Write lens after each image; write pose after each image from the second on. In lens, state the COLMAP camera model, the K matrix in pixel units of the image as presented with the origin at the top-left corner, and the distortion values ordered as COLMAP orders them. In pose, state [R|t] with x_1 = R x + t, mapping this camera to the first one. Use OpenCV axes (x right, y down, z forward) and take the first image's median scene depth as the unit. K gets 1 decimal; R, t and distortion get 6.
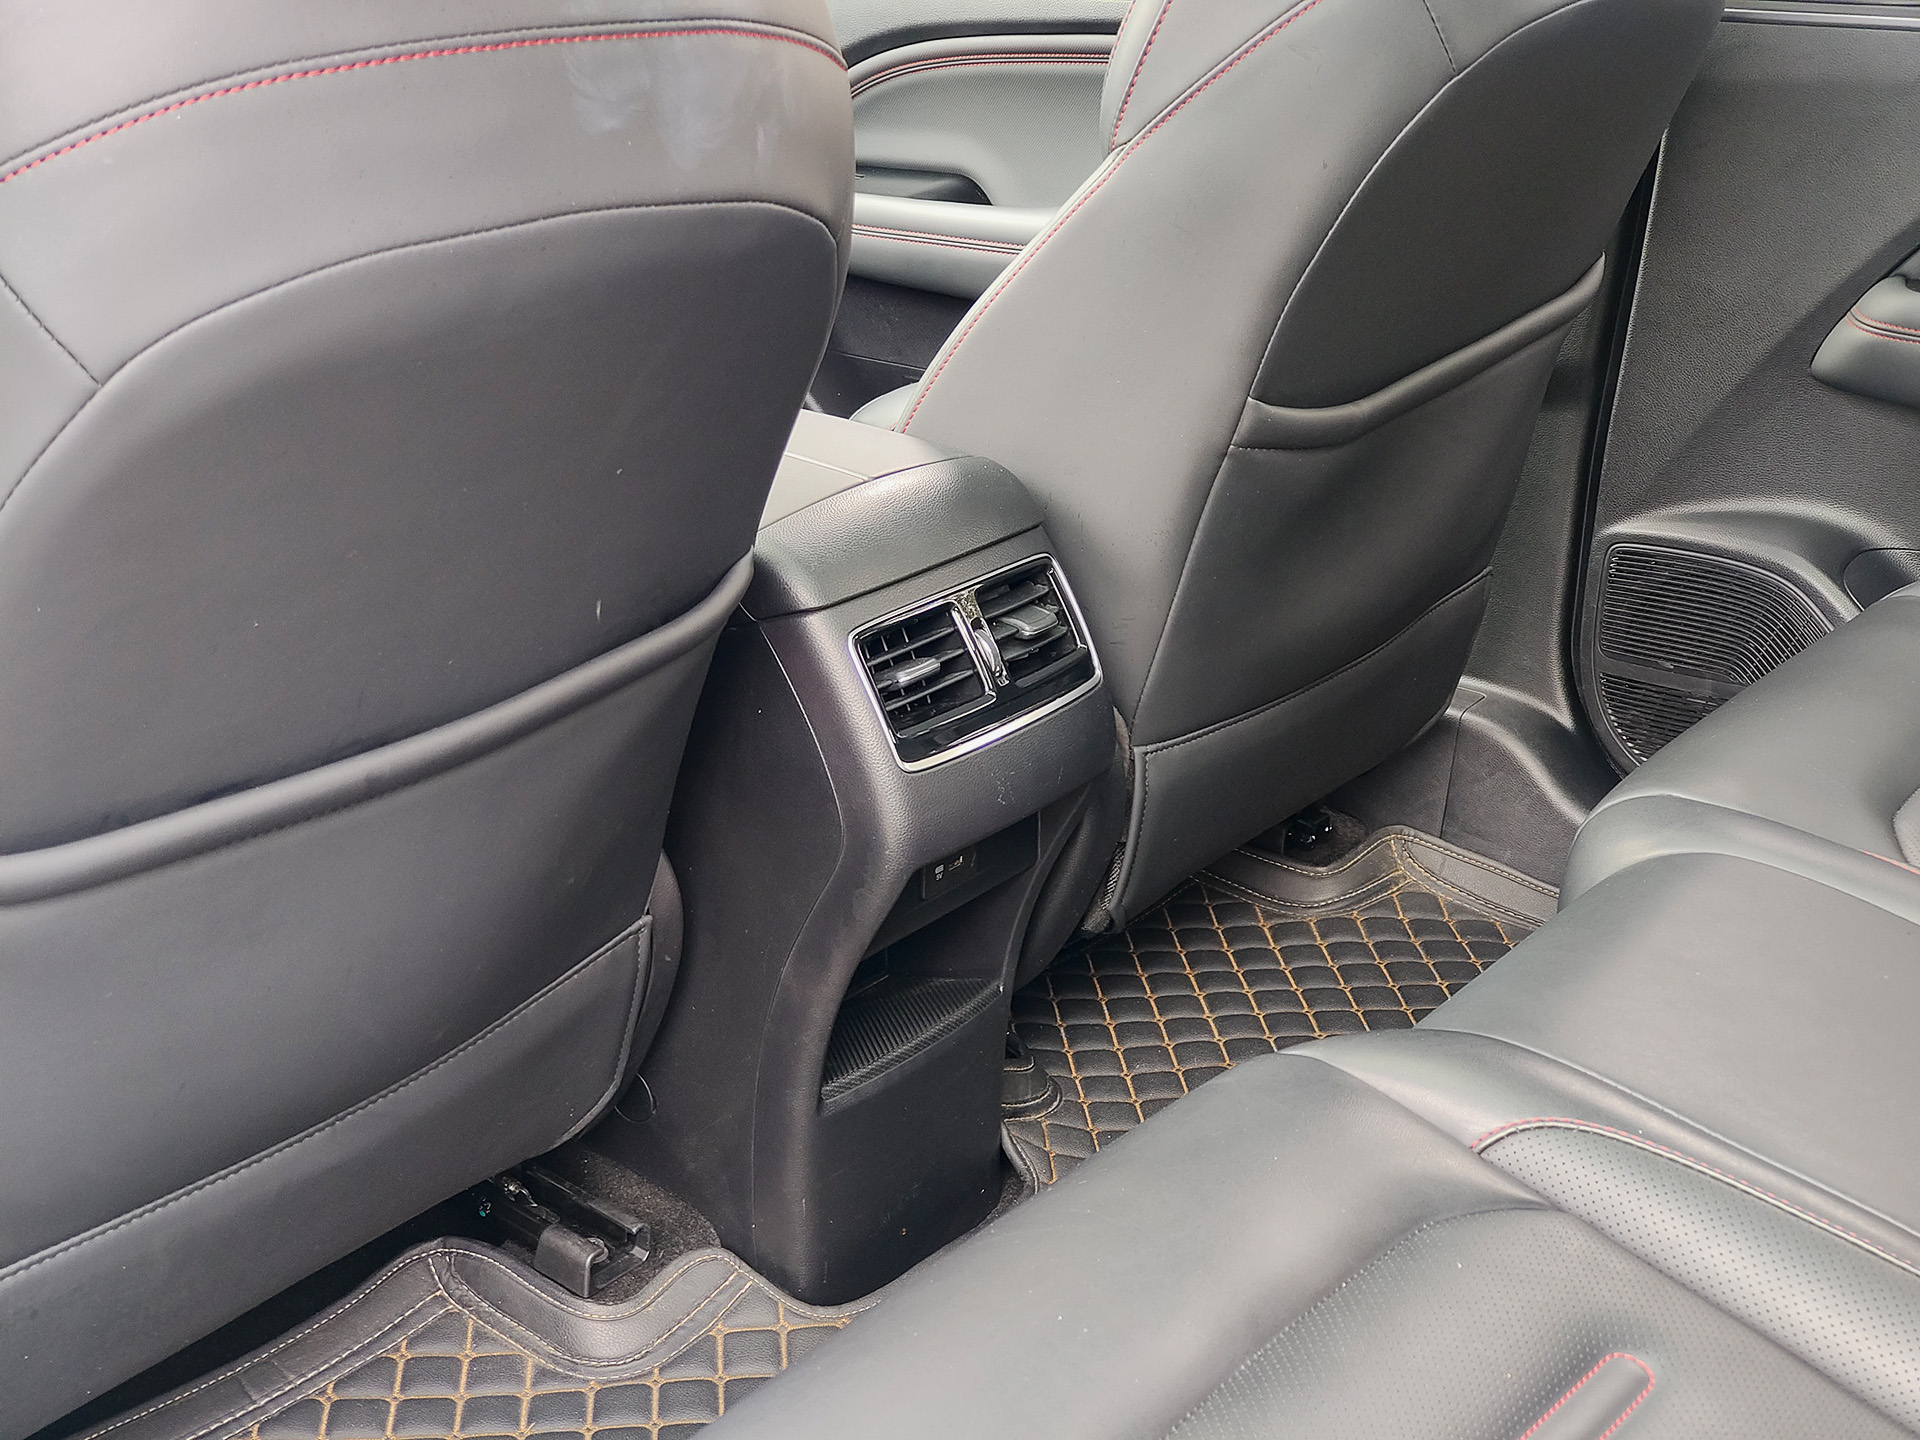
lens RADIAL K [[2609.3, 0, 960.0], [0, 2609.3, 720.0], [0, 0, 1]] dist [0.205615, 0.001853]
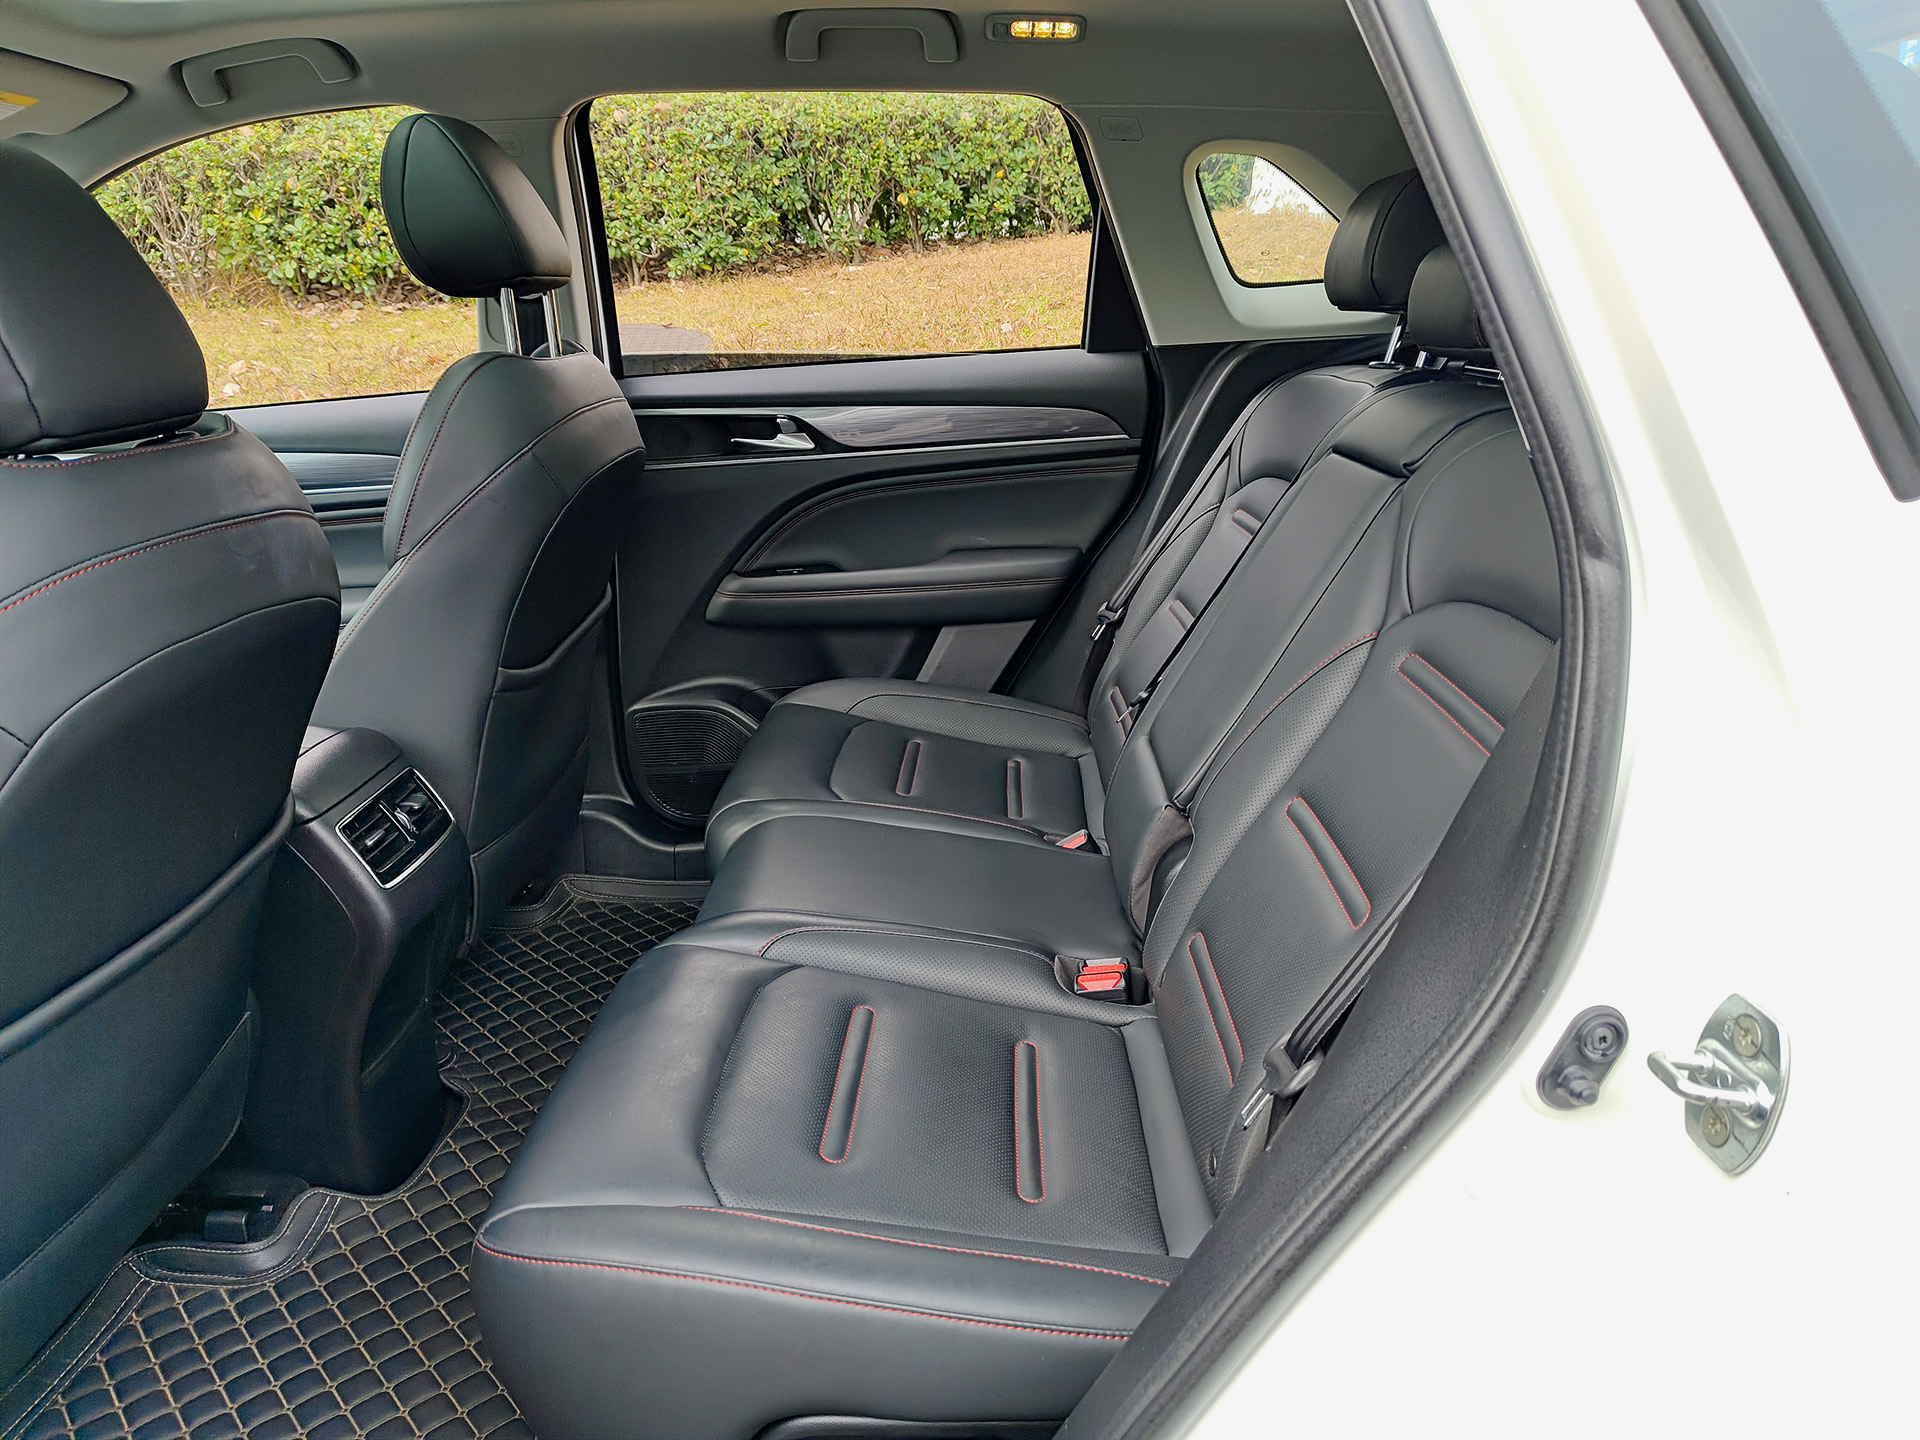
lens RADIAL K [[1346.5, 0, 960.0], [0, 1346.5, 720.0], [0, 0, 1]] dist [0.011438, -0.000891]
pose [[0.797814, -0.216777, 0.562584, -0.194057], [0.264670, 0.964332, -0.003755, 0.013921], [-0.541704, 0.151895, 0.826732, -0.046667]]
